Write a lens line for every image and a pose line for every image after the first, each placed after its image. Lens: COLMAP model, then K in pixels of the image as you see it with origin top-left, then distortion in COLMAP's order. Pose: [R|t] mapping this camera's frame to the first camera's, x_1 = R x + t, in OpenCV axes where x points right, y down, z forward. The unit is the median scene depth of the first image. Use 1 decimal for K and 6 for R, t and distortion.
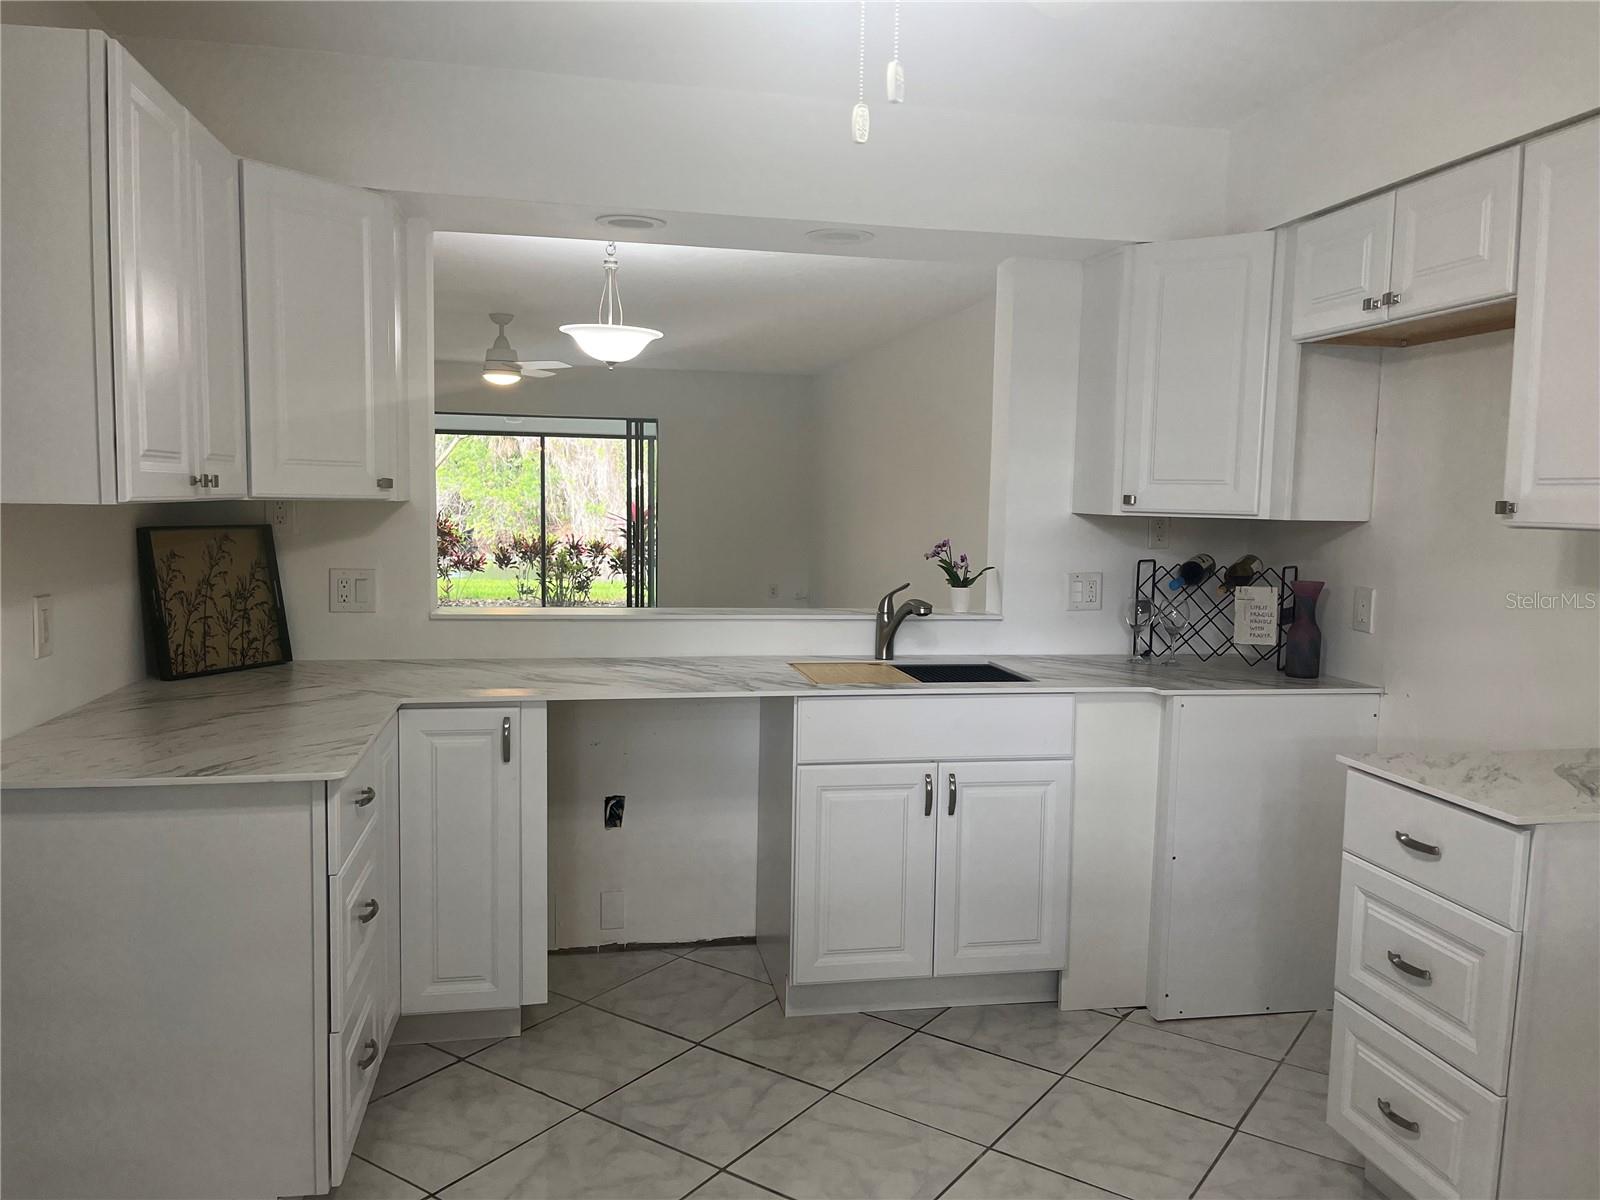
lens RADIAL K [[1197.7, 0, 813.2], [0, 1197.7, 600.8], [0, 0, 1]] dist [0.042998, -0.012505]
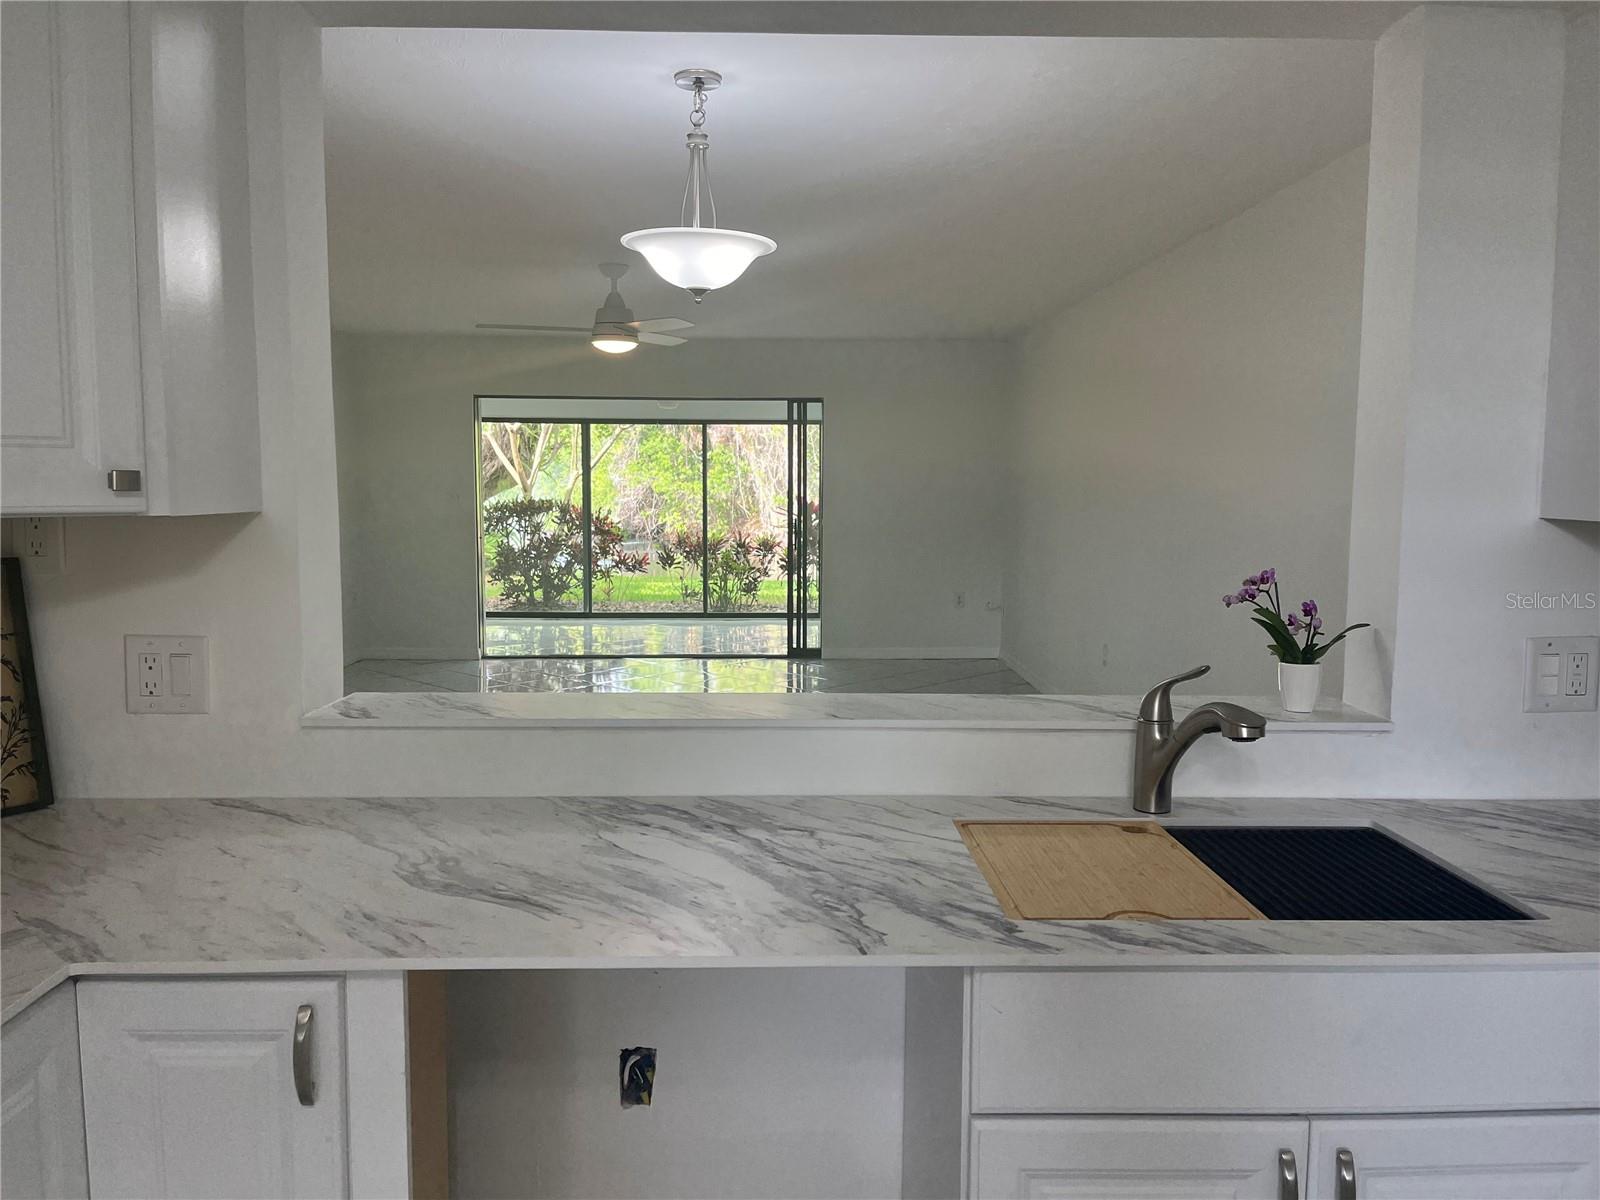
lens RADIAL K [[1197.7, 0, 790.4], [0, 1197.7, 615.0], [0, 0, 1]] dist [0.042998, -0.012505]
pose [[0.984286, 0.004589, -0.176519, -0.001337], [-0.001090, 0.999801, 0.019918, -0.041828], [0.176576, -0.019413, 0.984096, 0.445203]]
